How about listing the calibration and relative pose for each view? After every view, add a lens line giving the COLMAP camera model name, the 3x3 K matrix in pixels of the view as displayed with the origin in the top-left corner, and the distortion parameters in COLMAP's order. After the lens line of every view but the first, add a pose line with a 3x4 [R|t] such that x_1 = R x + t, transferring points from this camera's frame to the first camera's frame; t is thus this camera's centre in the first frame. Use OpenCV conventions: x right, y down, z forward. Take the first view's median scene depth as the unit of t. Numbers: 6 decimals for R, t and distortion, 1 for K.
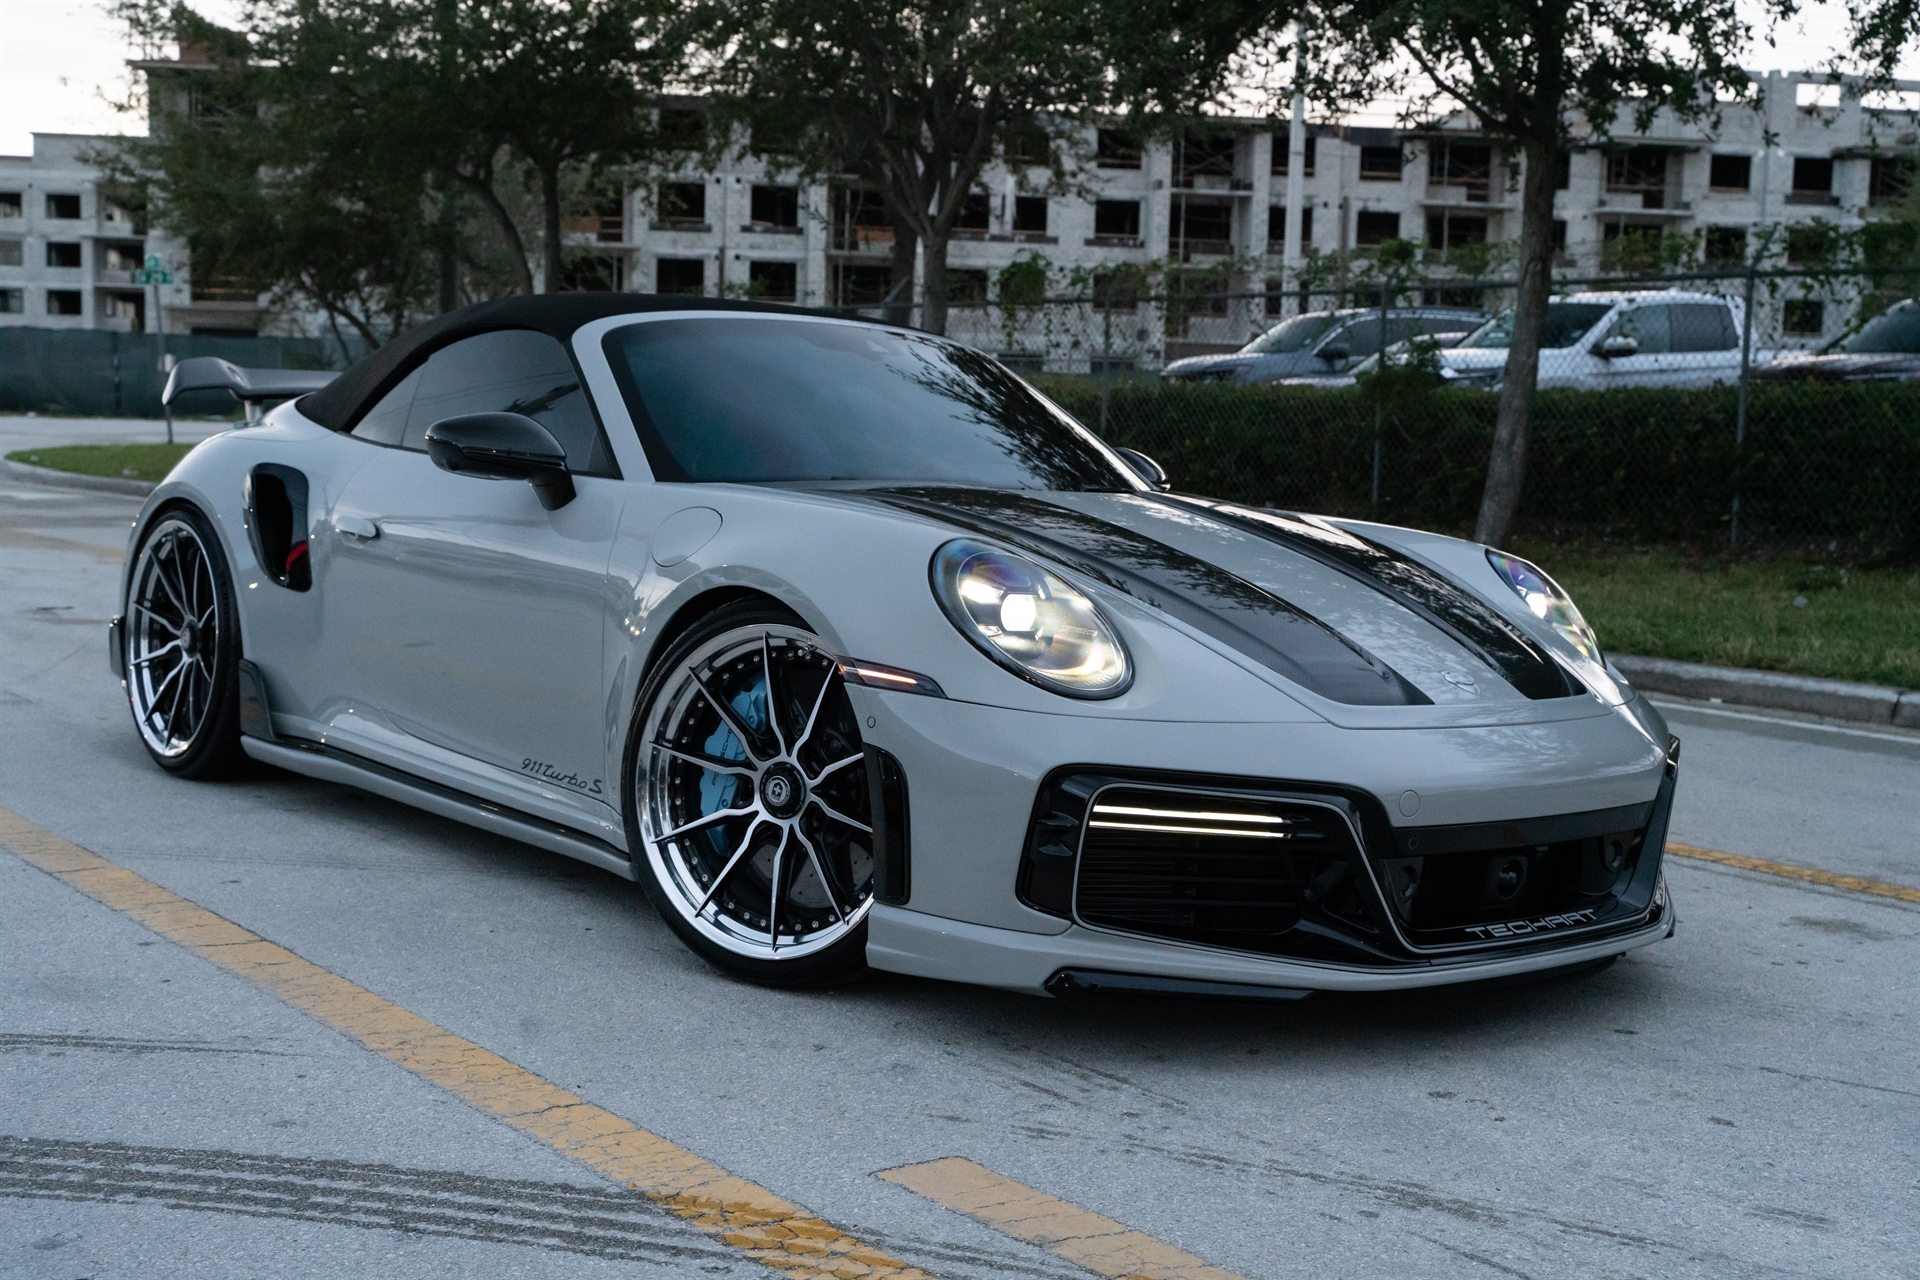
lens RADIAL K [[2167.4, 0, 969.9], [0, 2167.4, 630.0], [0, 0, 1]] dist [-0.047364, 0.000000]
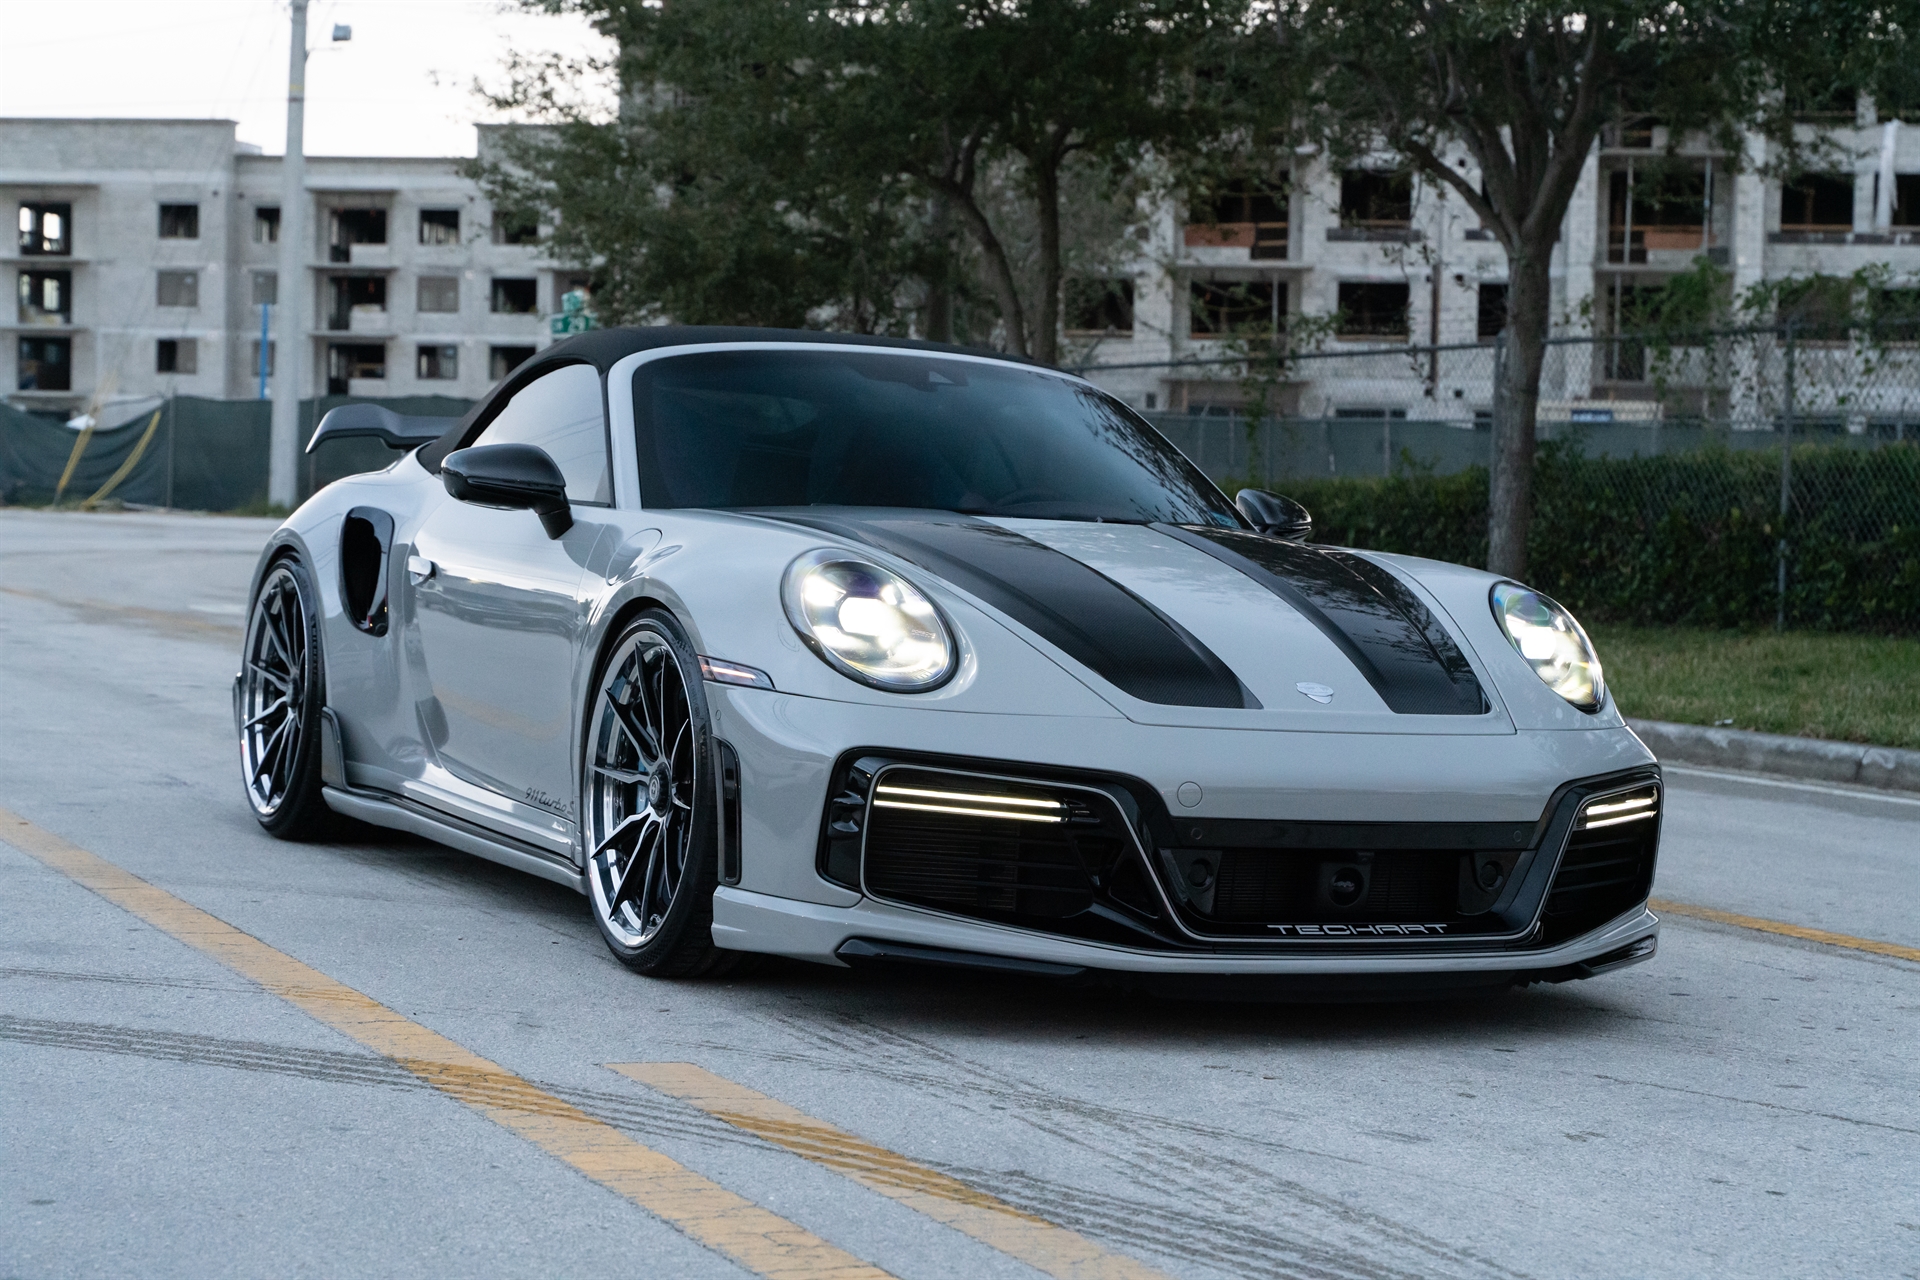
lens RADIAL K [[3491.5, 0, 952.4], [0, 3491.5, 635.3], [0, 0, 1]] dist [-0.056326, 0.000000]
pose [[0.959480, 0.002295, -0.281767, 0.352038], [-0.021700, 0.997599, -0.065770, 0.072750], [0.280940, 0.069219, 0.957226, -0.398983]]
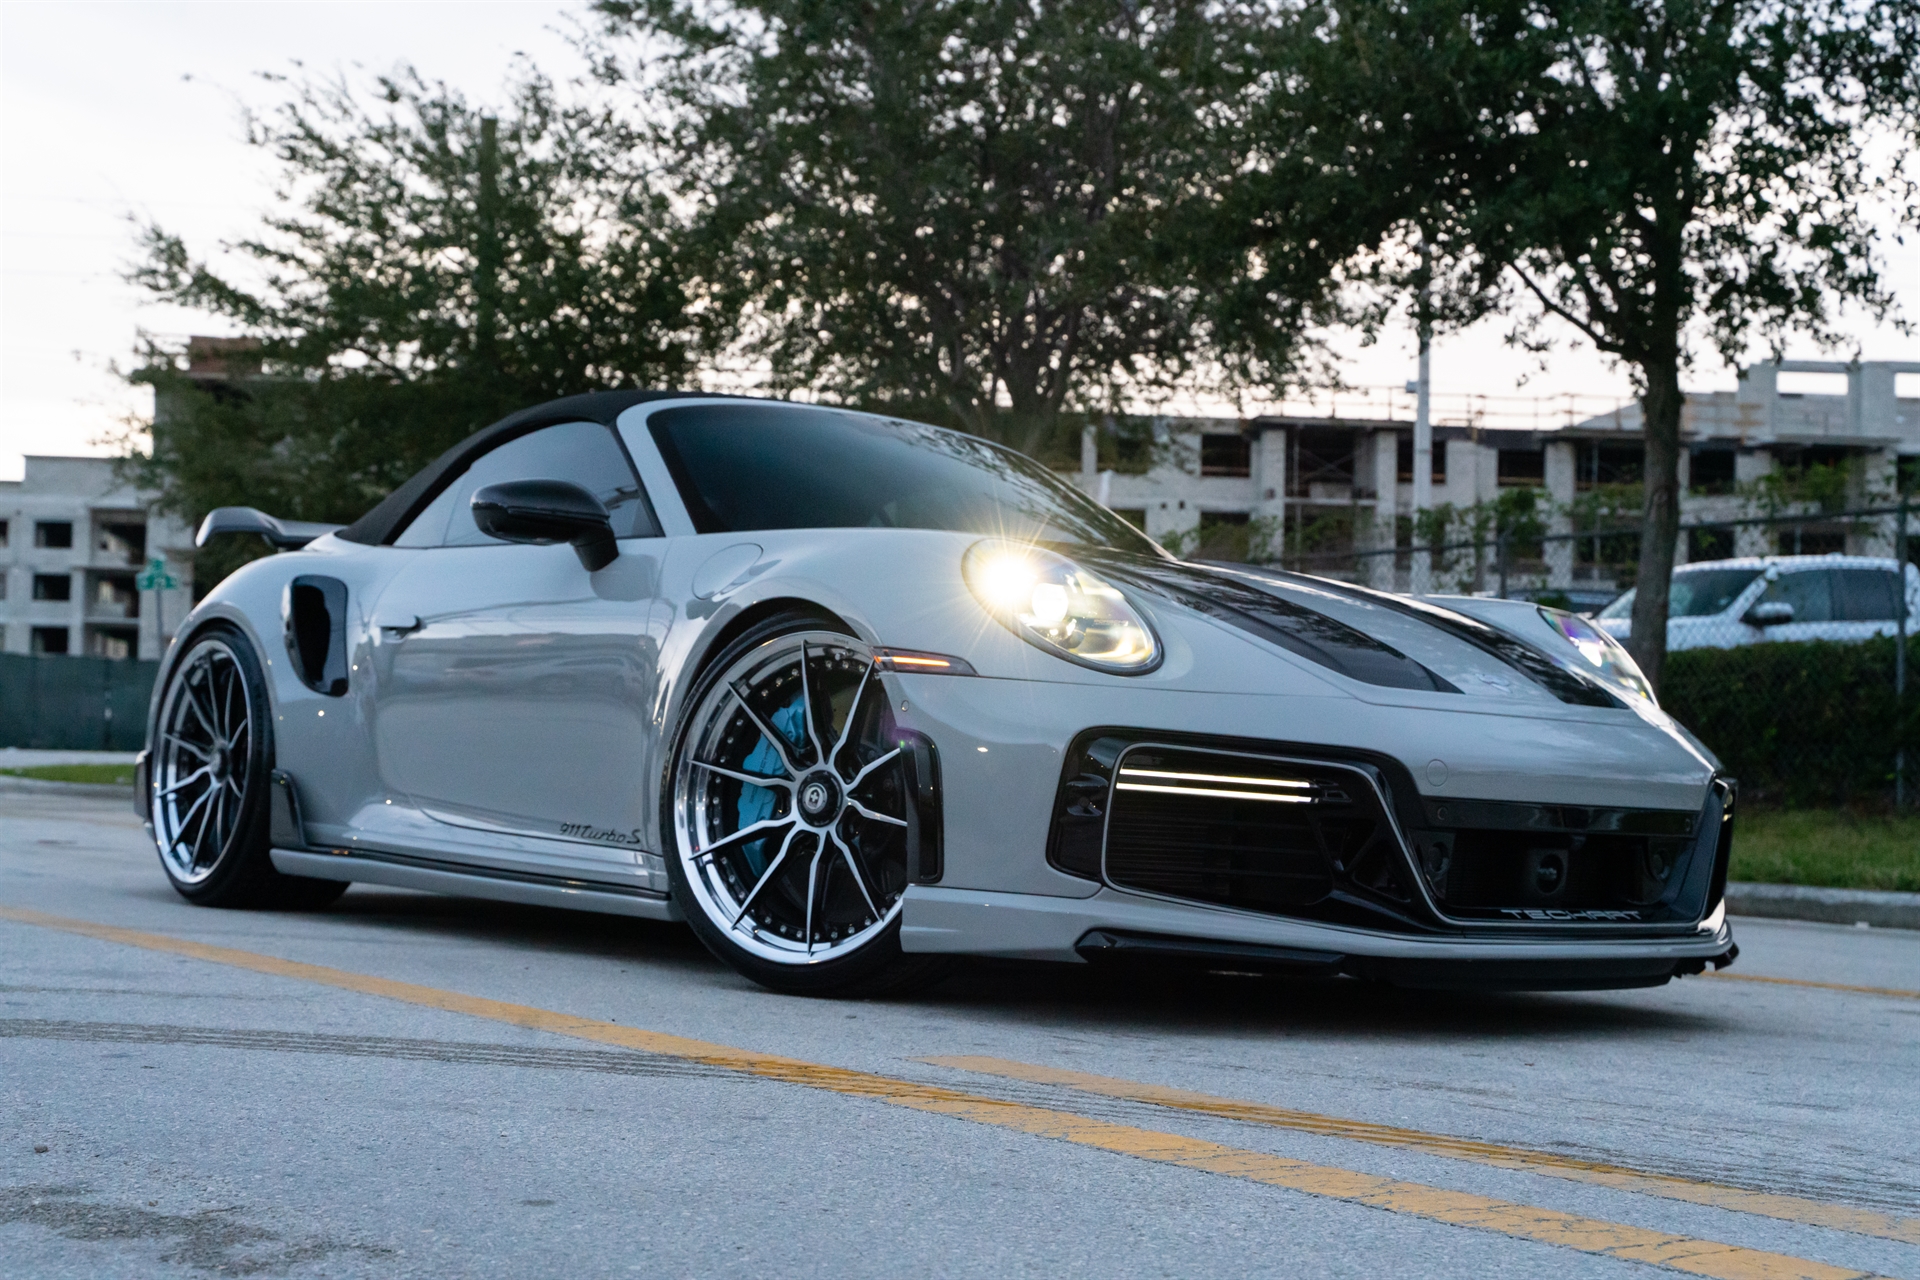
lens RADIAL K [[2504.2, 0, 974.7], [0, 2504.2, 652.7], [0, 0, 1]] dist [-0.053723, 0.000000]
pose [[0.999303, -0.008647, -0.036323, 0.019046], [0.003006, 0.988290, -0.152561, 0.125646], [0.037217, 0.152345, 0.987626, -0.103332]]
